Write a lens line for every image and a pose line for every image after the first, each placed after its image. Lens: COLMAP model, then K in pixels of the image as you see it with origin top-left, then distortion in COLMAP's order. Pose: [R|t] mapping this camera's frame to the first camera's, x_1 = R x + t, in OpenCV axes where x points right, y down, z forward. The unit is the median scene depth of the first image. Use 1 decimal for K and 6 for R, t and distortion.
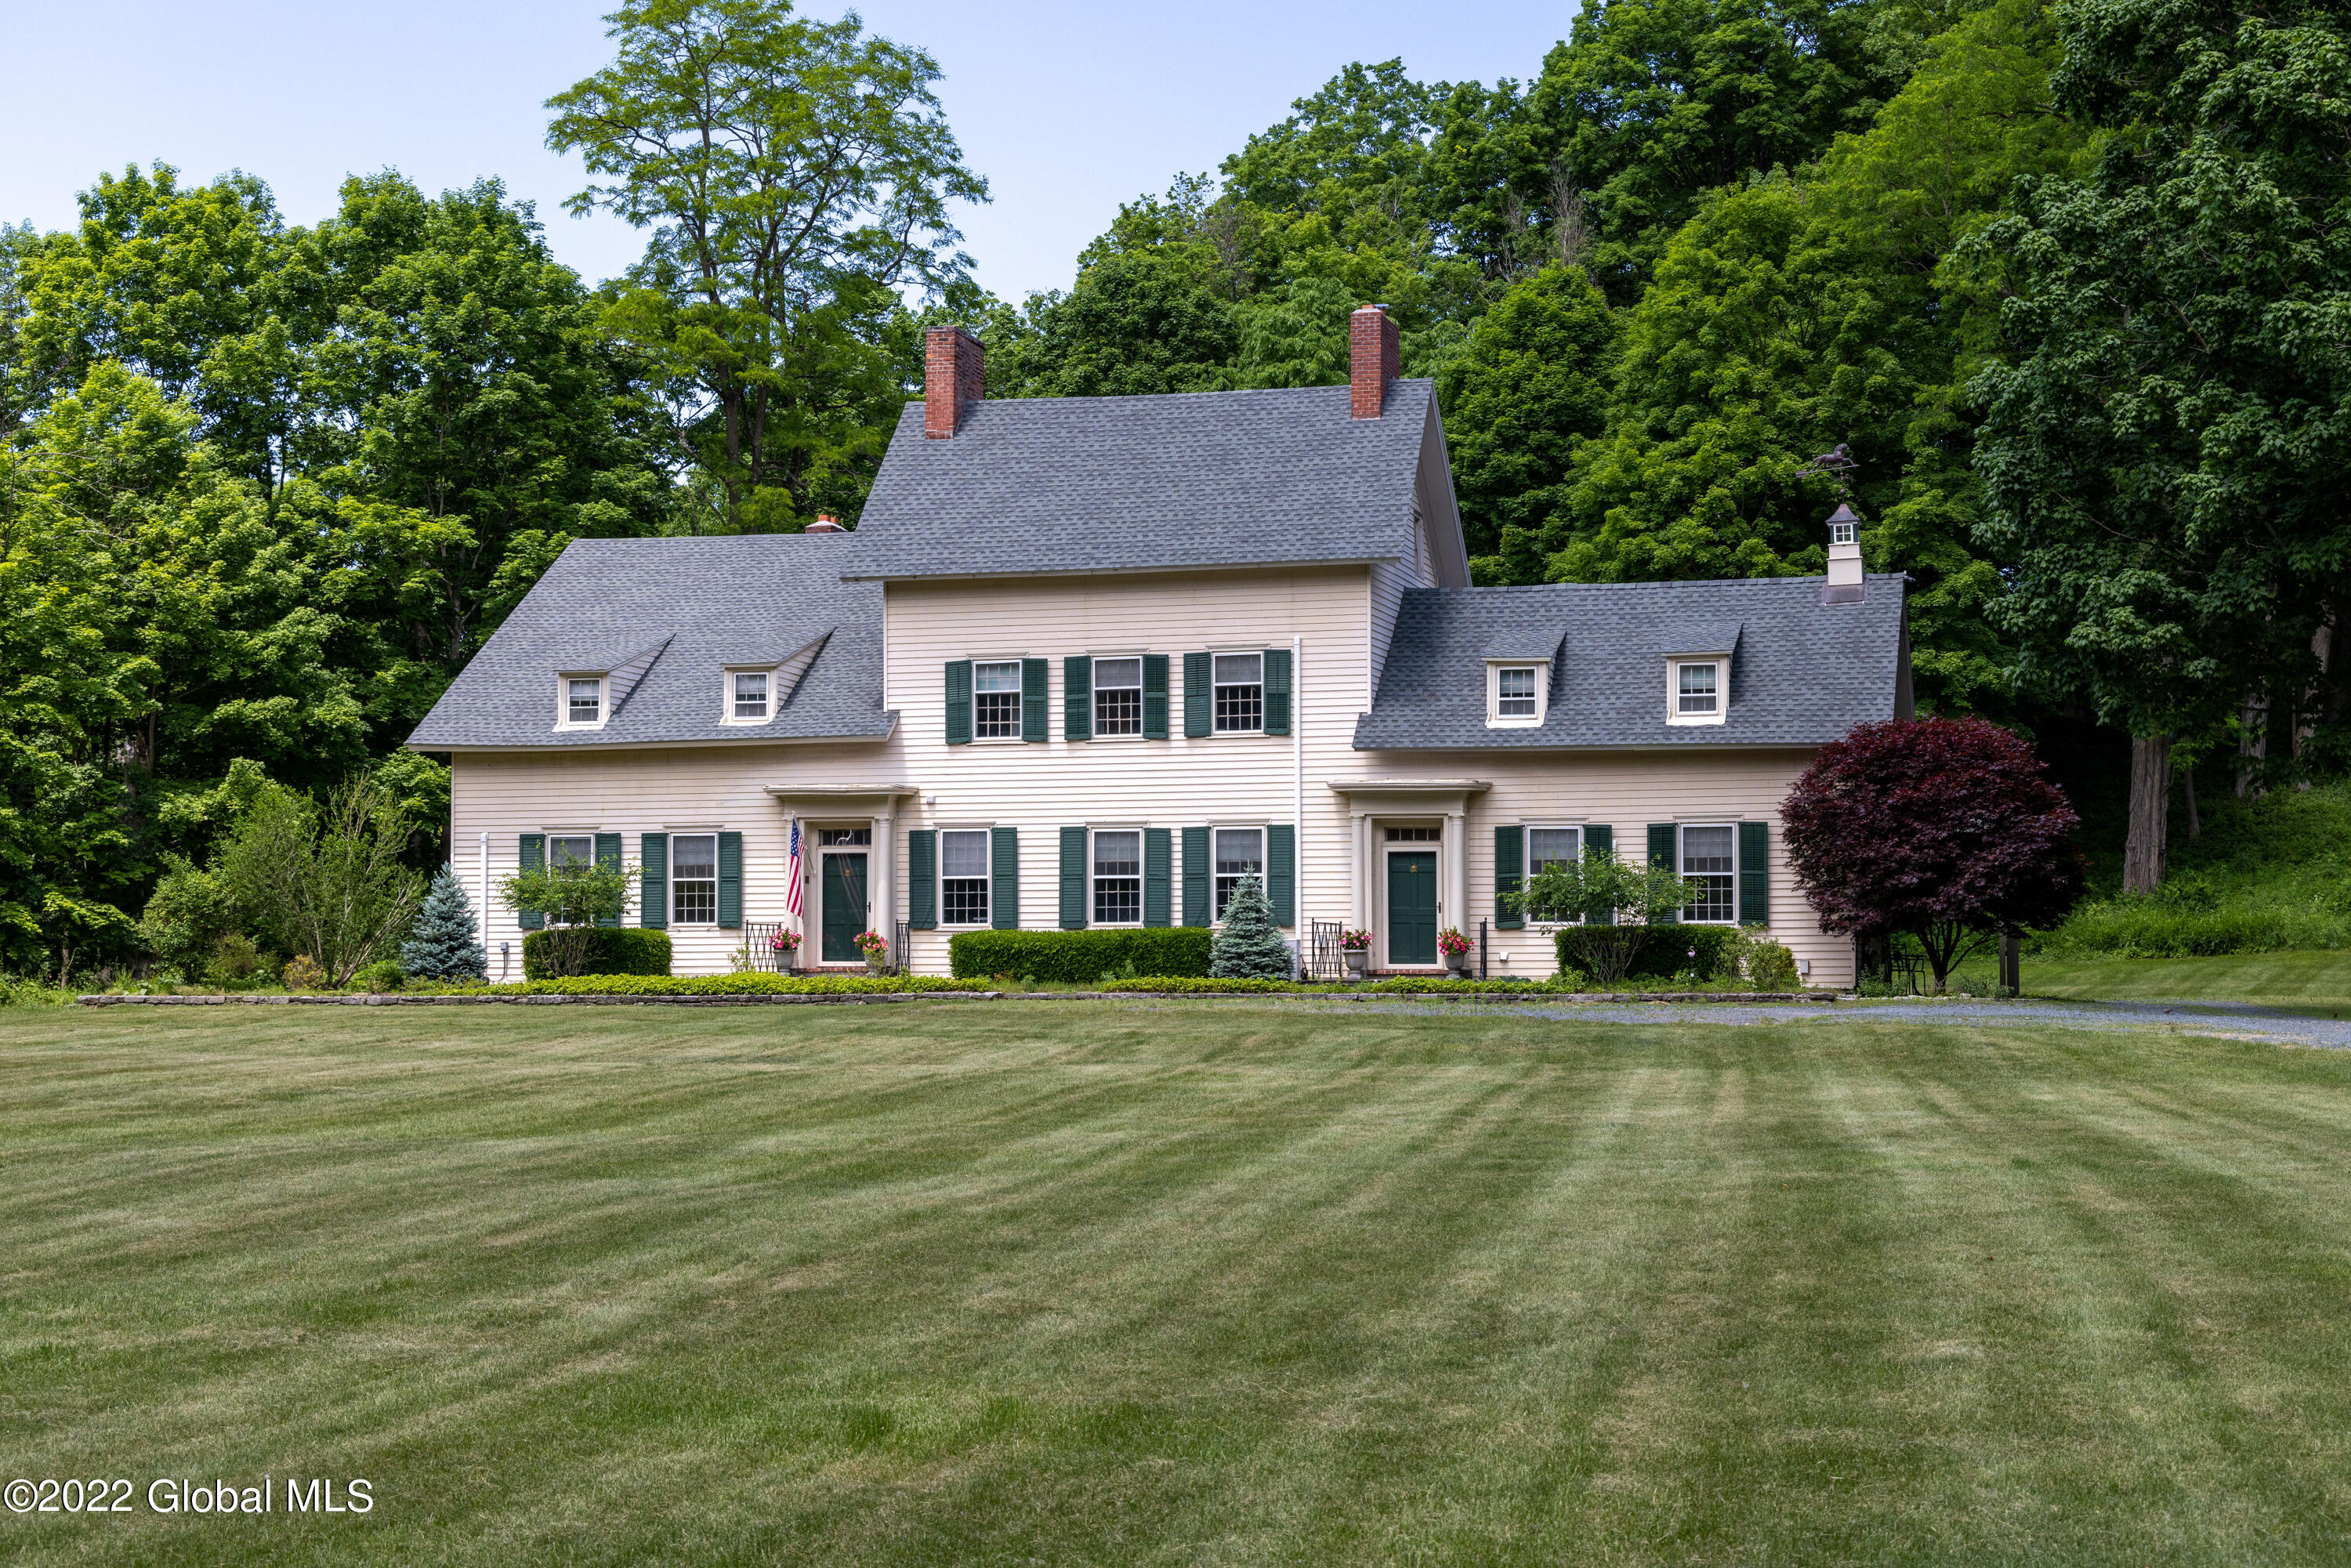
lens RADIAL K [[3622.6, 0, 1185.5], [0, 3622.6, 794.7], [0, 0, 1]] dist [0.006126, 0.000000]
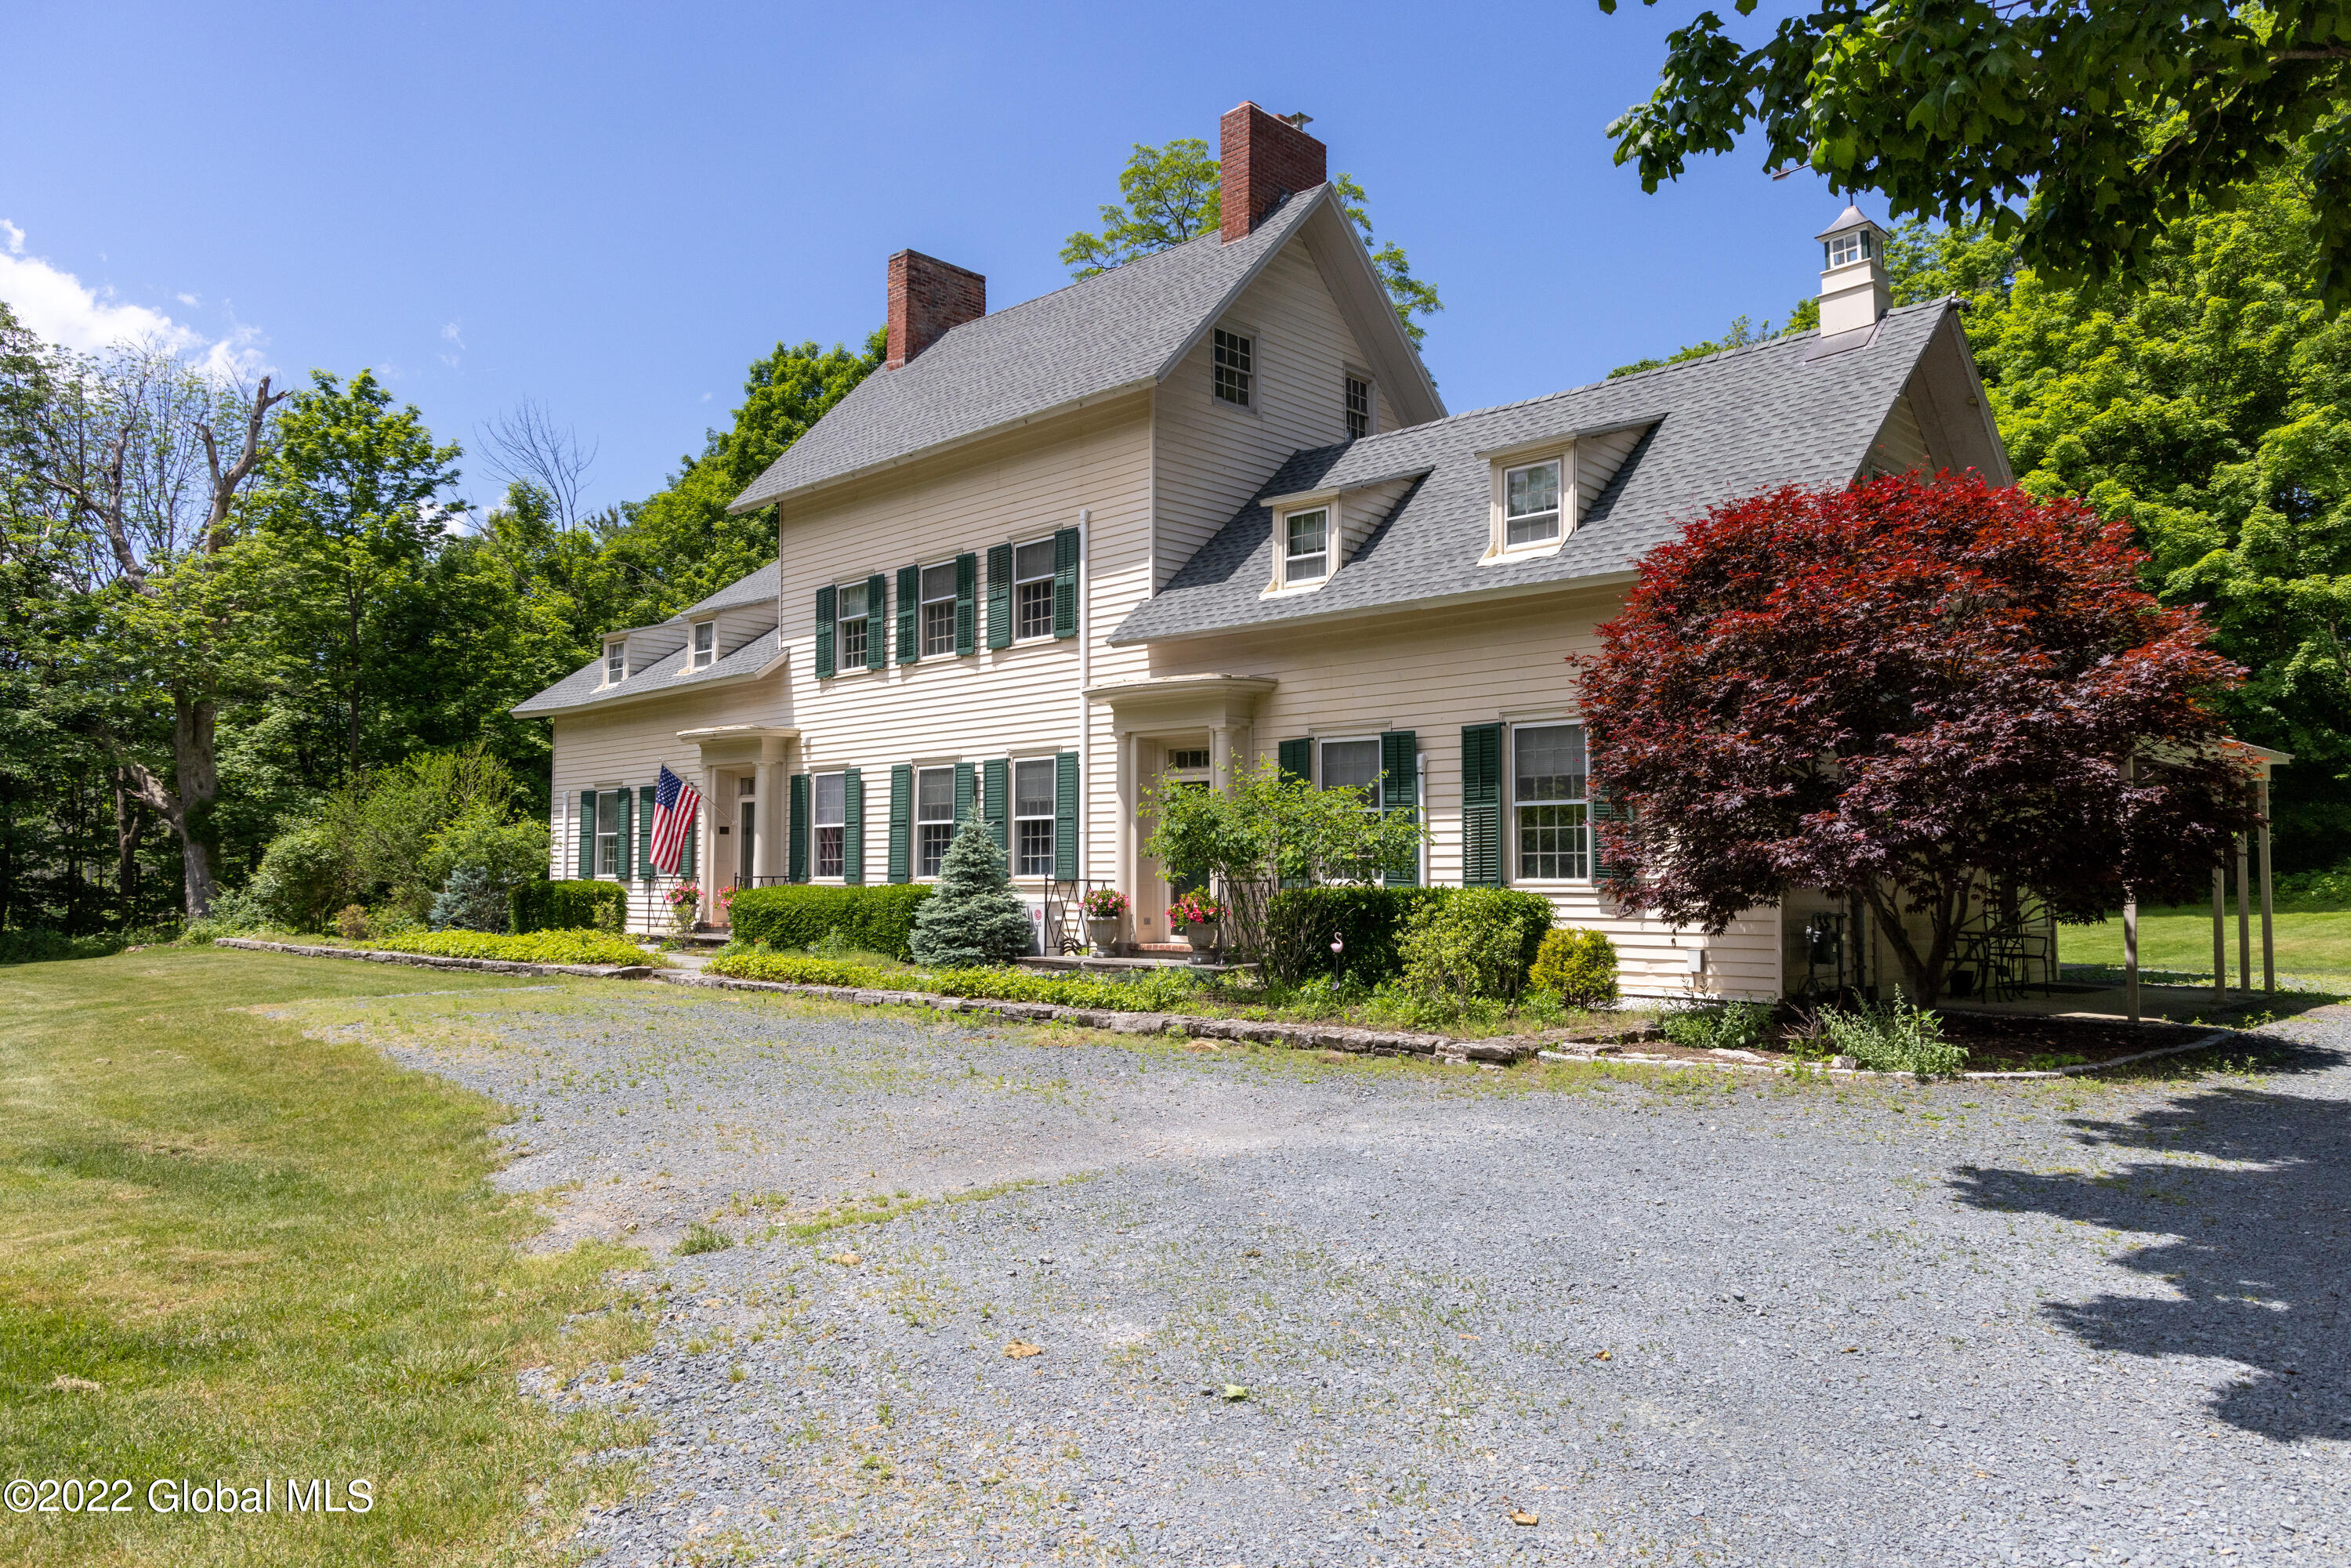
lens RADIAL K [[1616.2, 0, 1178.0], [0, 1616.2, 786.0], [0, 0, 1]] dist [-0.000135, 0.001144]
pose [[0.872452, -0.025612, -0.488029, 0.202063], [0.021501, 0.999670, -0.014026, 0.019551], [0.488227, 0.001743, 0.872715, 0.659429]]
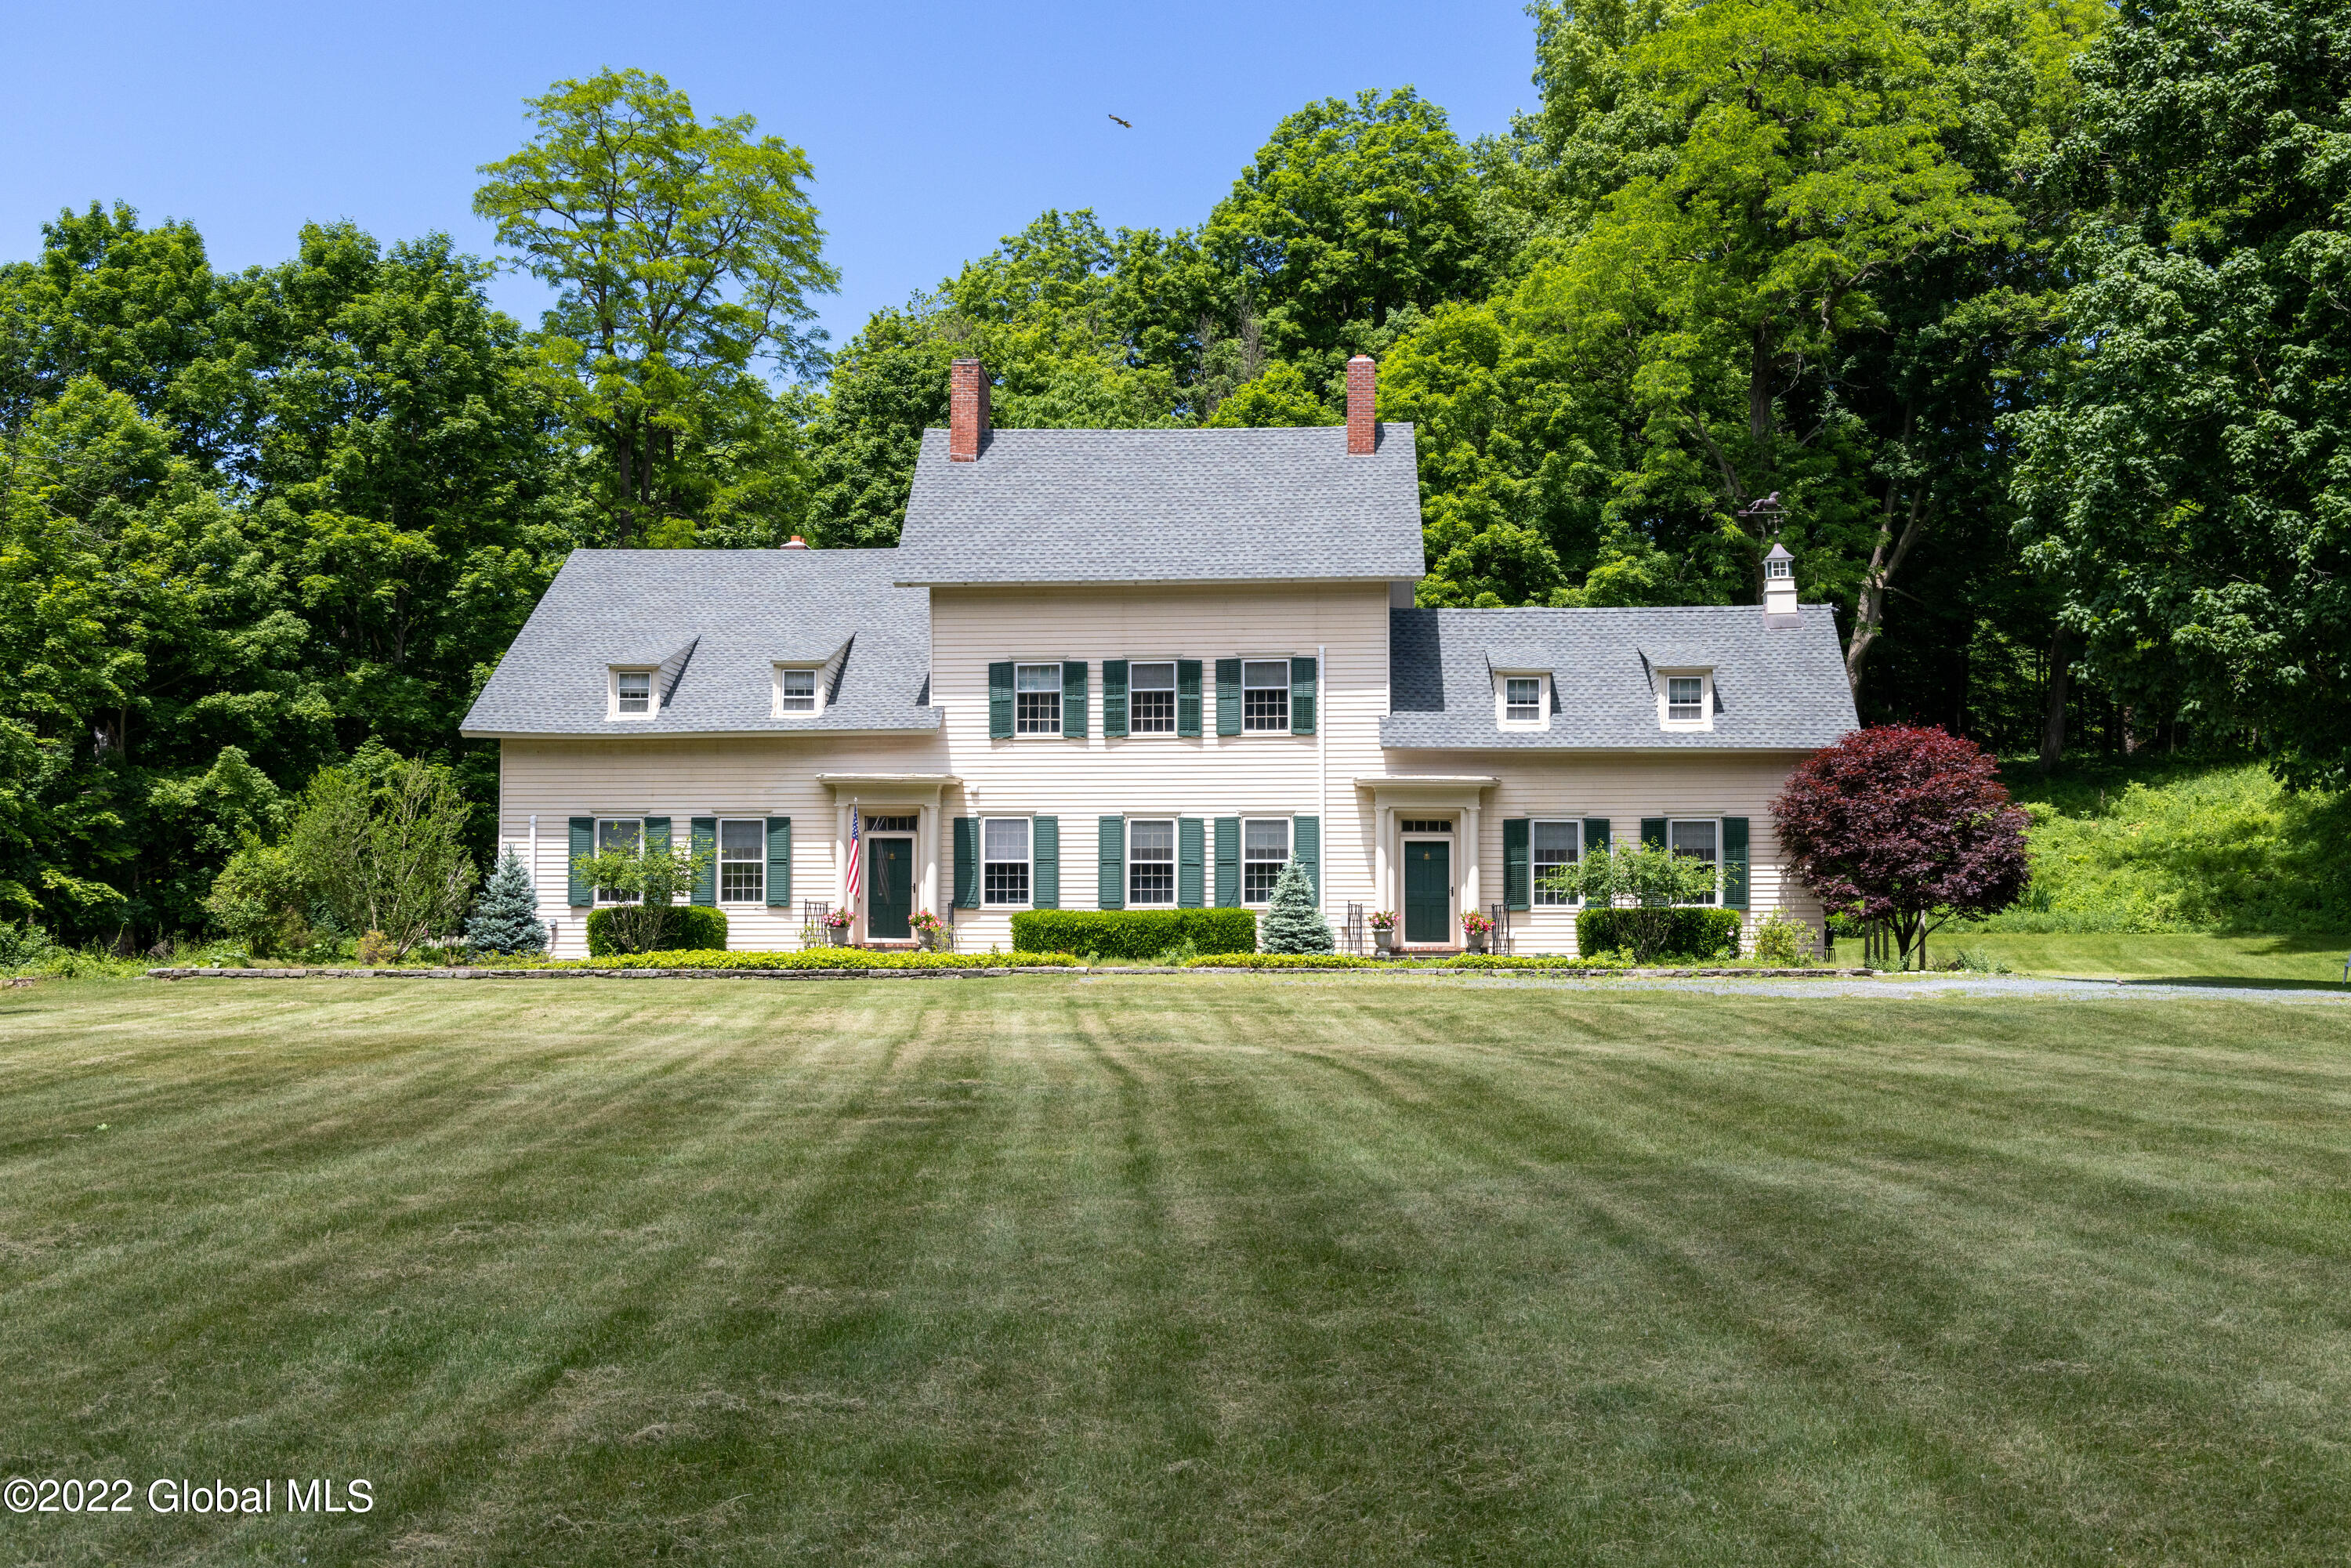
lens RADIAL K [[2690.7, 0, 1158.9], [0, 2690.7, 773.1], [0, 0, 1]] dist [0.023397, 0.000000]
pose [[0.982446, 0.015748, 0.185883, -0.158980], [-0.012557, 0.999753, -0.018335, 0.010124], [-0.186126, 0.015679, 0.982401, 0.188762]]
